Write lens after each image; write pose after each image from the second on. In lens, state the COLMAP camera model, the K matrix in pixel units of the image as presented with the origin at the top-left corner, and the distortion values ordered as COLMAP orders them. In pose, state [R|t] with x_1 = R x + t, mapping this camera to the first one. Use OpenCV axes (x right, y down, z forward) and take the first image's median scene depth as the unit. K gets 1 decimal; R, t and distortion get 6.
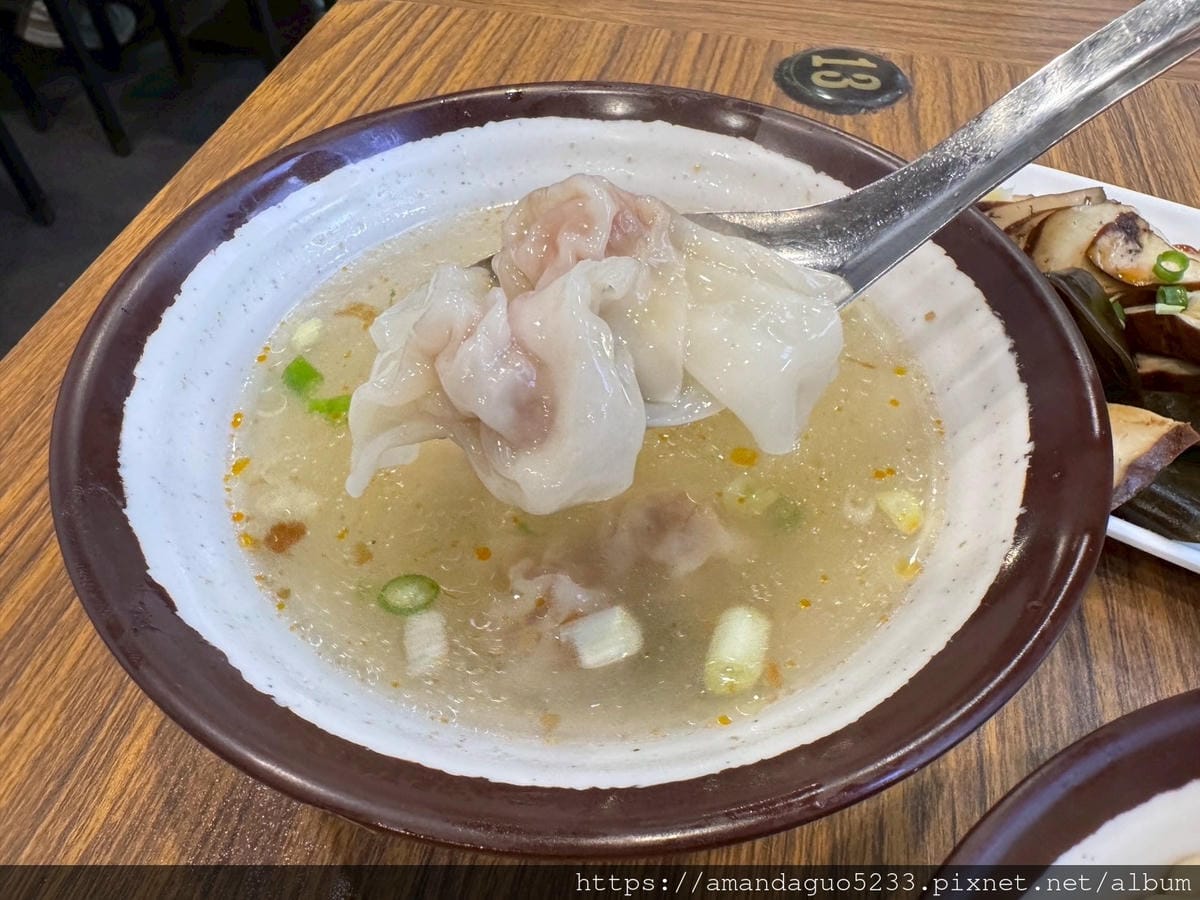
lens RADIAL K [[855.8, 0, 606.1], [0, 855.8, 445.4], [0, 0, 1]] dist [-0.003884, 0.005108]
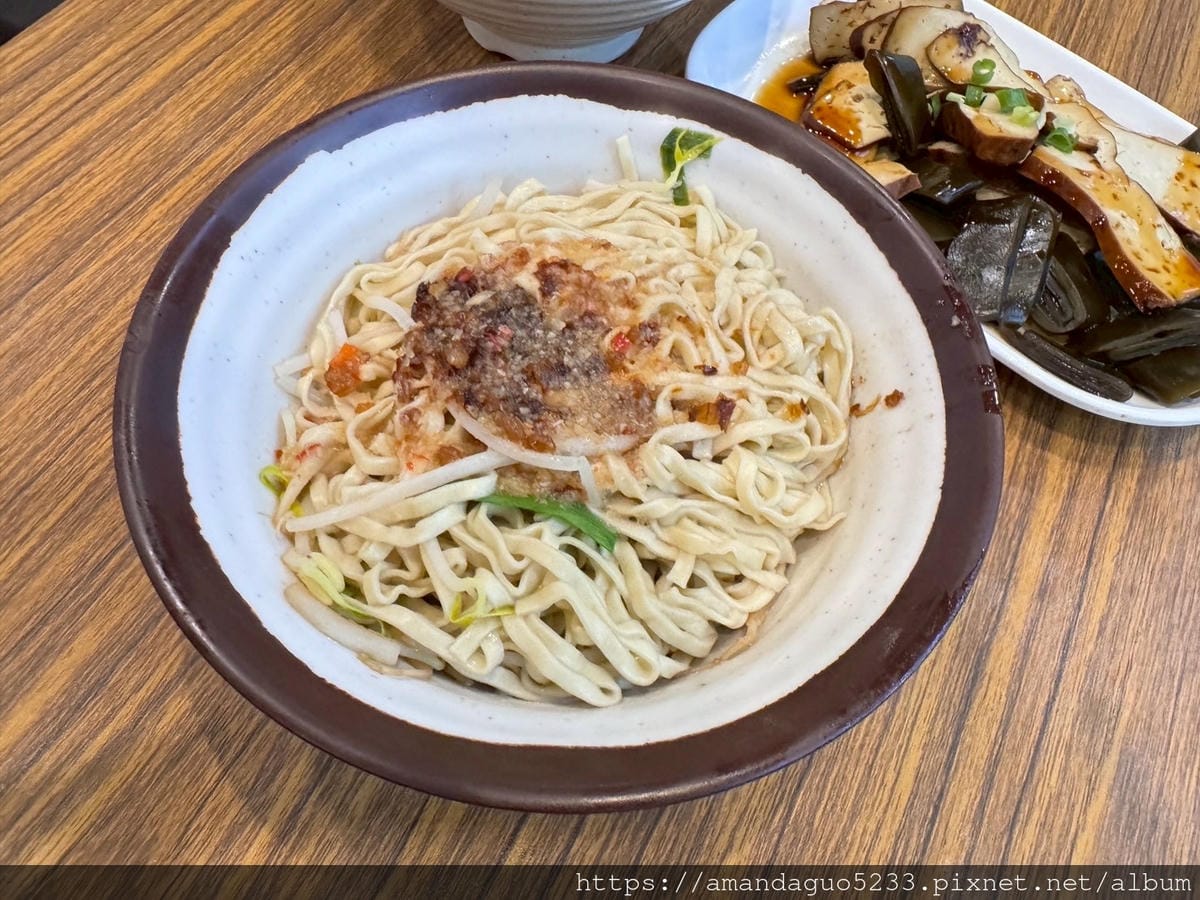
lens RADIAL K [[855.8, 0, 606.1], [0, 855.8, 445.4], [0, 0, 1]] dist [-0.003884, 0.005108]
pose [[0.963406, 0.256750, -0.076991, 0.354348], [-0.239056, 0.952932, 0.186476, 0.209058], [0.121245, -0.161247, 0.979438, -0.382622]]
